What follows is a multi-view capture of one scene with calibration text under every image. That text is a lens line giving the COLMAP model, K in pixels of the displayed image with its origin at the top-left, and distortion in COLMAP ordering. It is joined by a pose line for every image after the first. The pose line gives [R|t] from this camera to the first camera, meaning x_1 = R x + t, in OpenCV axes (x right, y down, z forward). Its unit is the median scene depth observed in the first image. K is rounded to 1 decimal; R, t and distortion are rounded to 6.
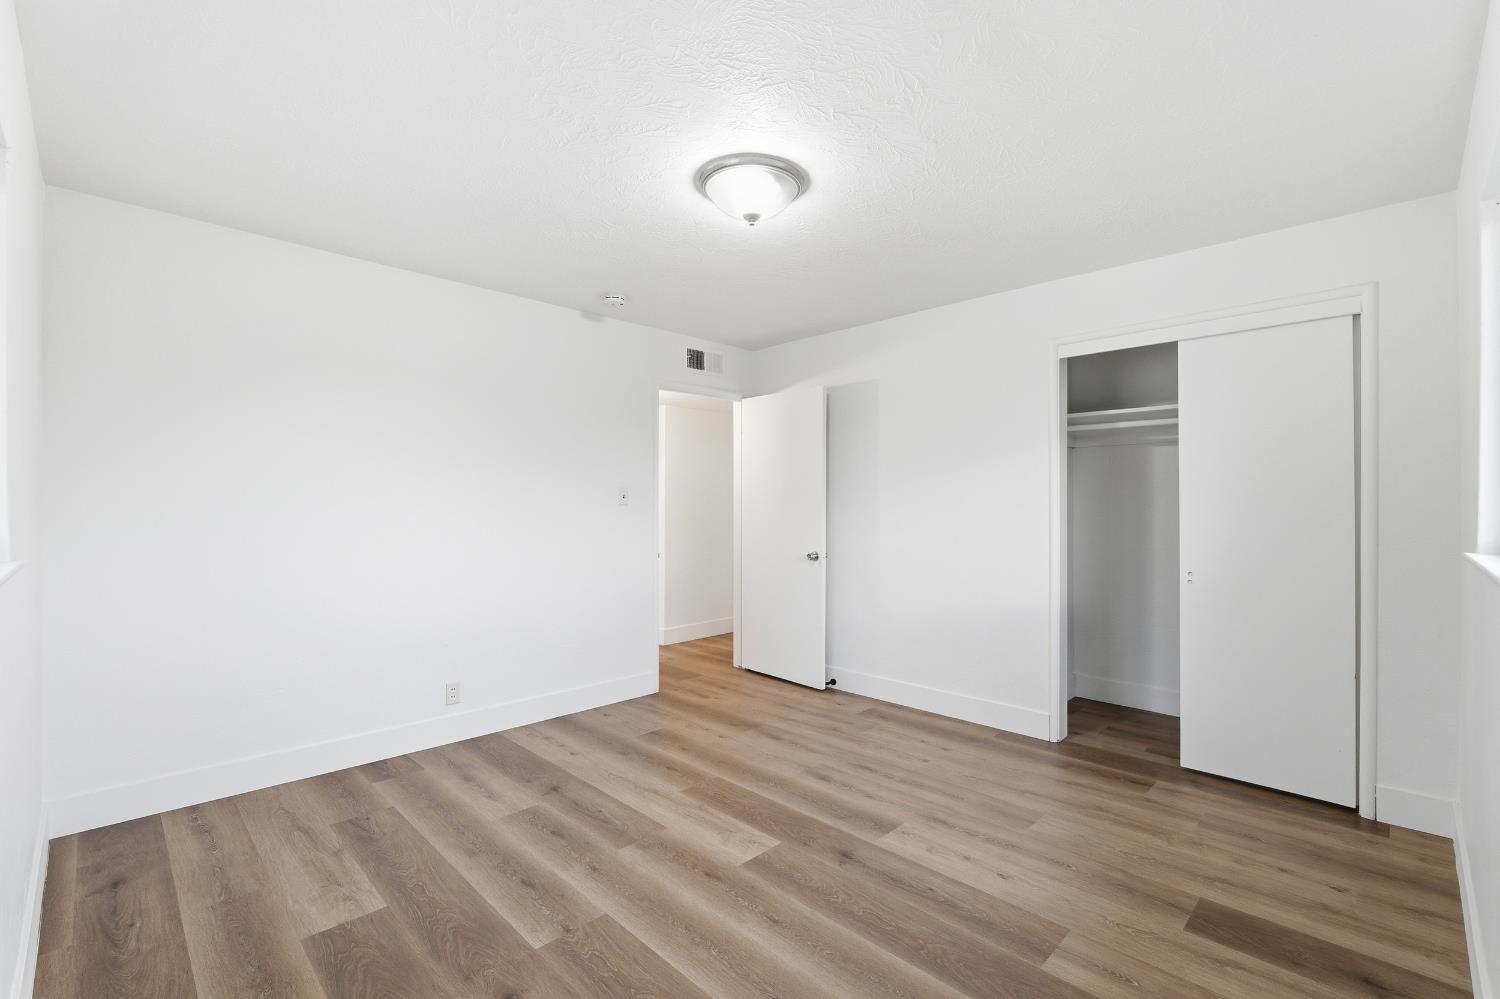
lens RADIAL K [[667.1, 0, 754.4], [0, 667.1, 505.0], [0, 0, 1]] dist [-0.010468, 0.000199]
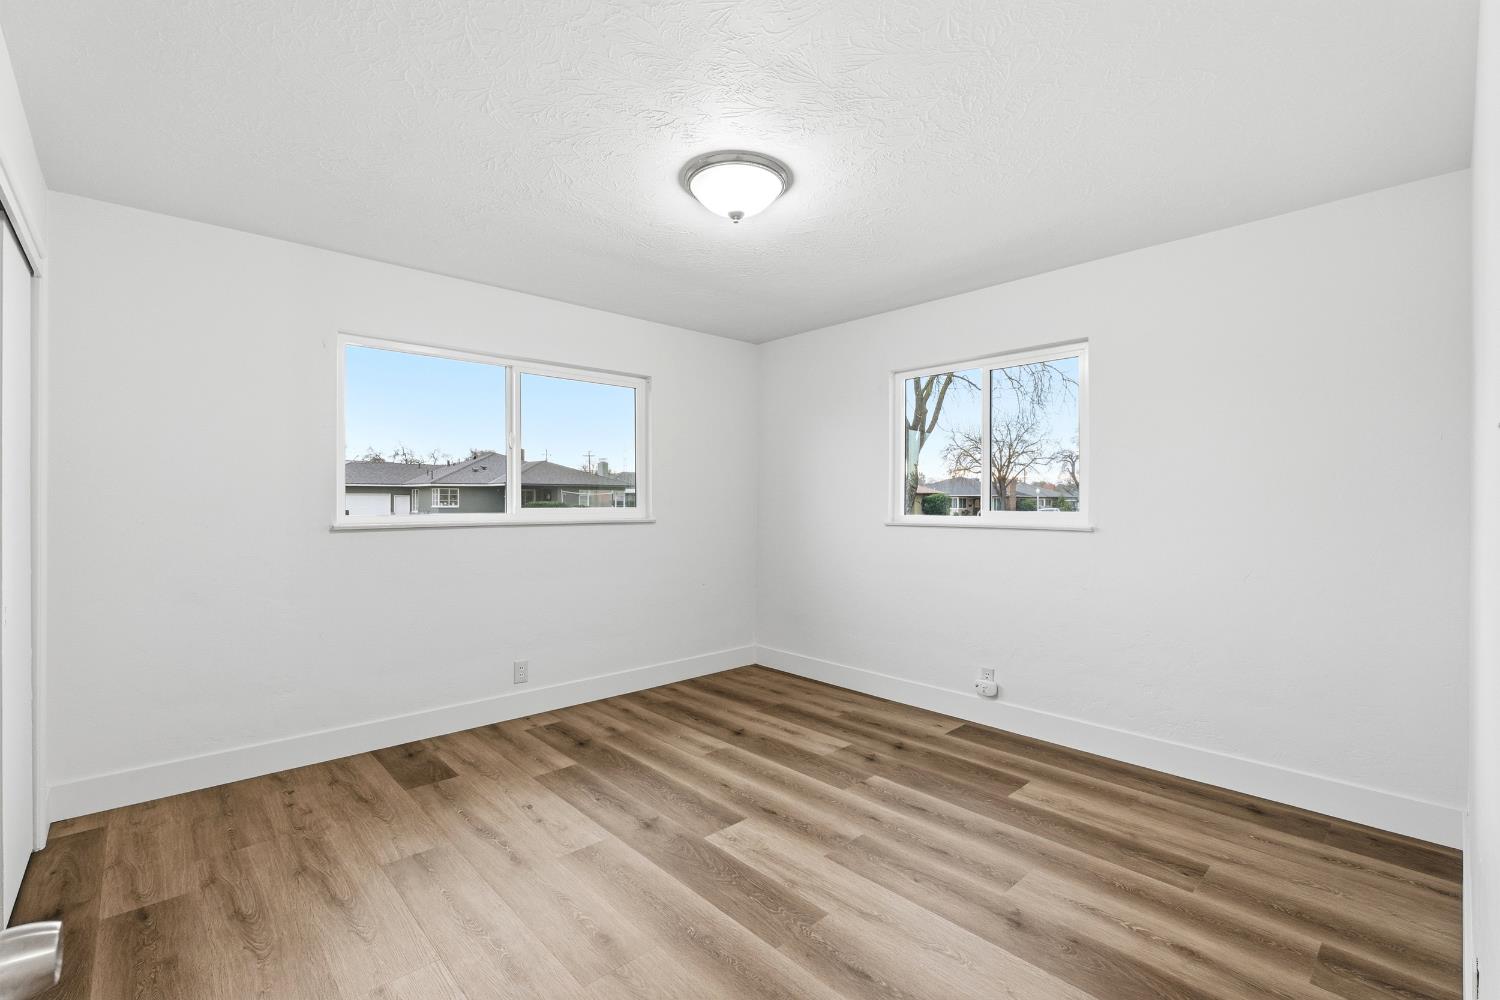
lens RADIAL K [[667.1, 0, 754.4], [0, 667.1, 505.5], [0, 0, 1]] dist [-0.010468, 0.000199]
pose [[-0.999319, -0.004174, 0.036655, -0.073084], [-0.003906, 0.999965, 0.007373, 0.001021], [-0.036684, 0.007225, -0.999301, 2.088217]]
